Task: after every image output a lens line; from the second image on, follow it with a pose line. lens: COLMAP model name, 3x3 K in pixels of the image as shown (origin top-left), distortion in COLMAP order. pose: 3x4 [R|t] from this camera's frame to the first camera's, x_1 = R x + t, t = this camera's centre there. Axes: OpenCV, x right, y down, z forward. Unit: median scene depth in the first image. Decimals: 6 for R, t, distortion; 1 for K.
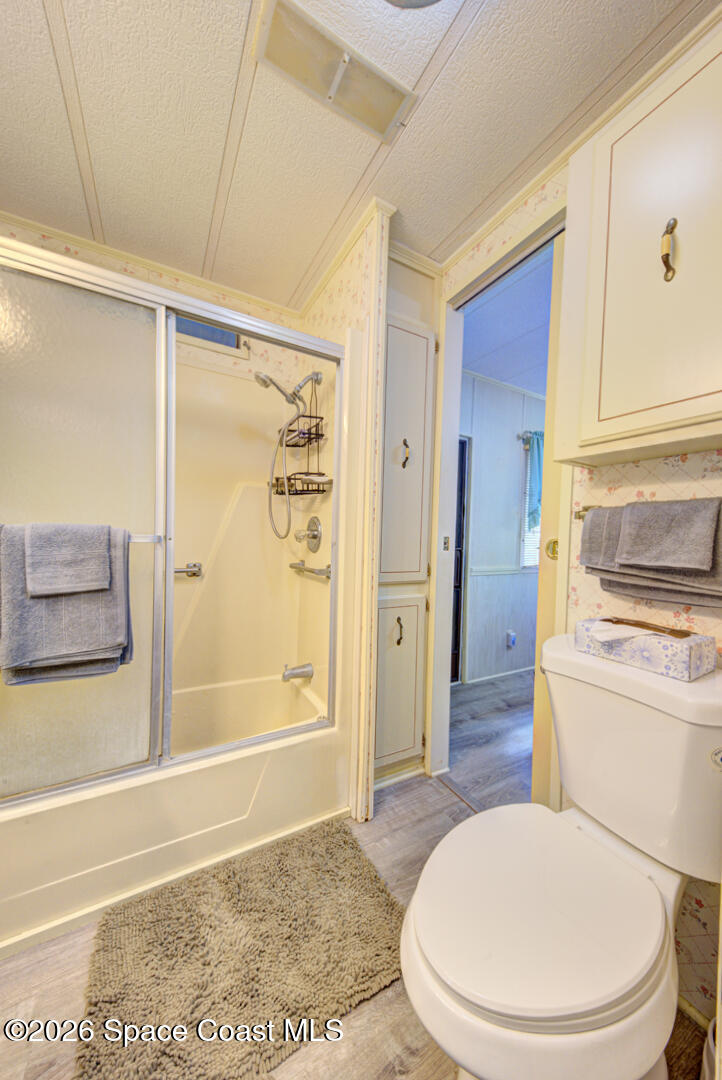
lens RADIAL K [[373.3, 0, 361.0], [0, 373.3, 540.0], [0, 0, 1]] dist [0.019639, 0.000000]
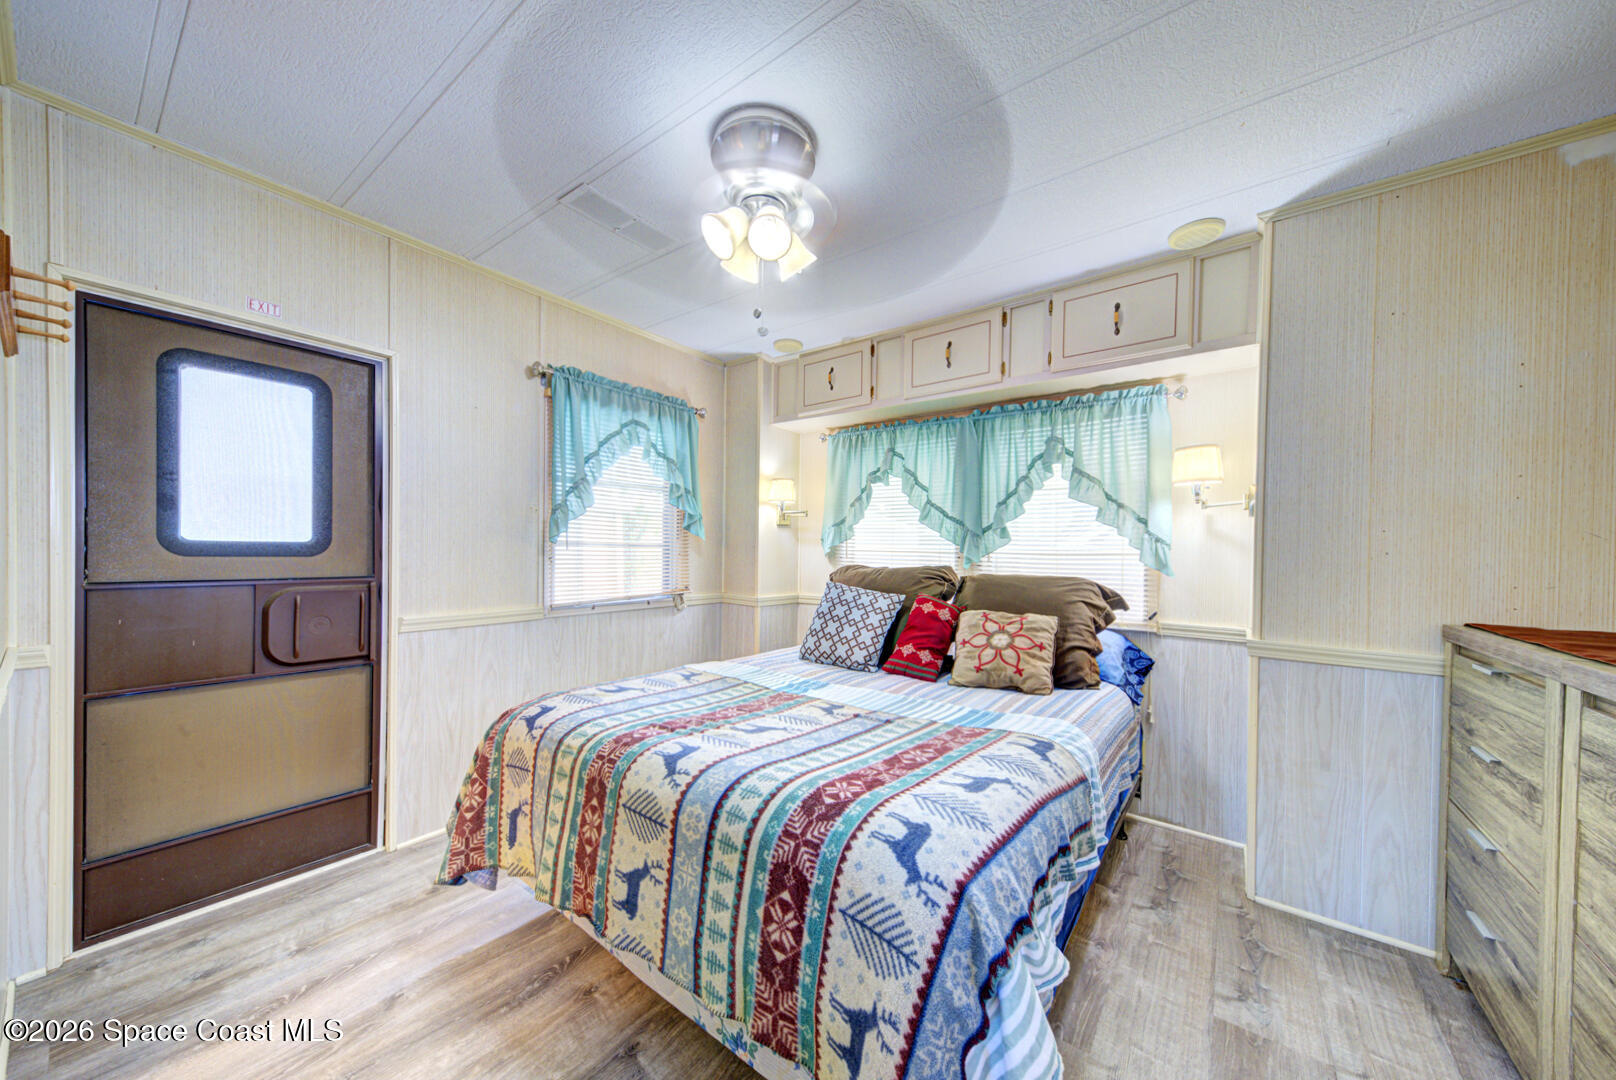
lens RADIAL K [[558.6, 0, 804.6], [0, 558.6, 553.4], [0, 0, 1]] dist [0.019639, 0.000000]
pose [[0.913705, -0.015047, 0.406100, 0.469341], [0.013541, 0.999887, 0.006580, -0.008677], [-0.406153, -0.000513, 0.913805, 0.085051]]
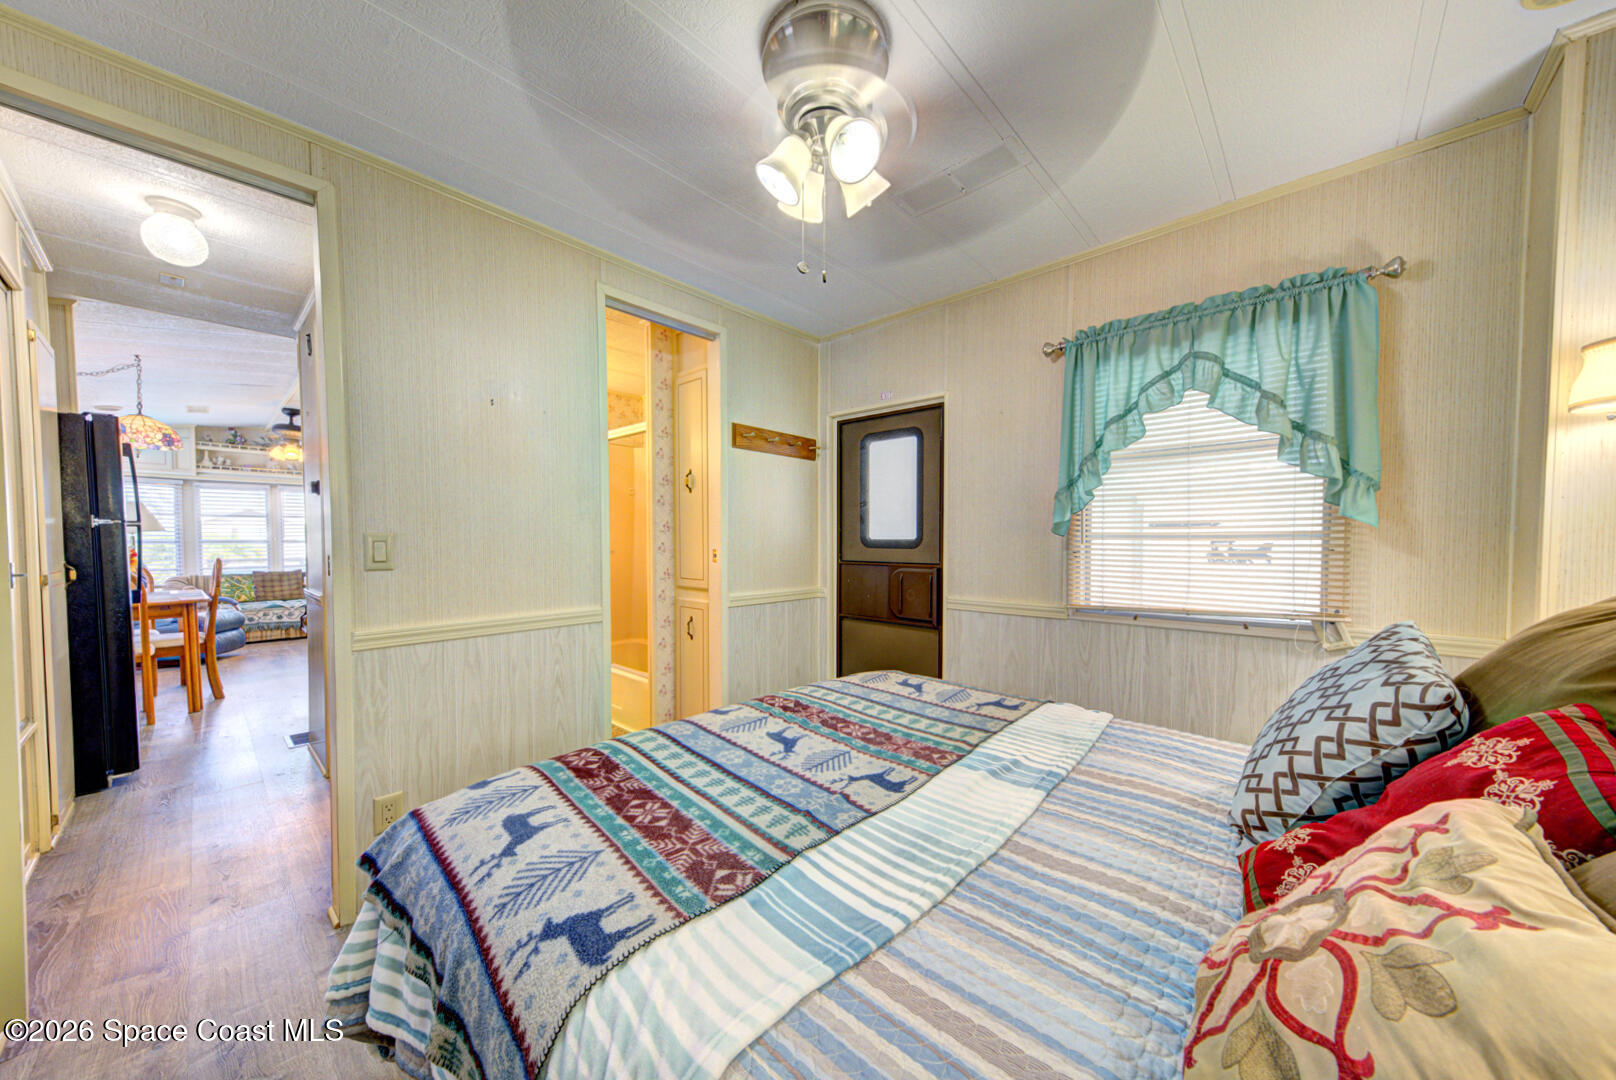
lens RADIAL K [[558.6, 0, 804.6], [0, 558.6, 553.4], [0, 0, 1]] dist [0.019639, 0.000000]
pose [[0.314258, -0.003686, -0.949330, 1.099346], [-0.004507, 0.999975, -0.005374, 0.006139], [0.949327, 0.005967, 0.314234, 0.453047]]
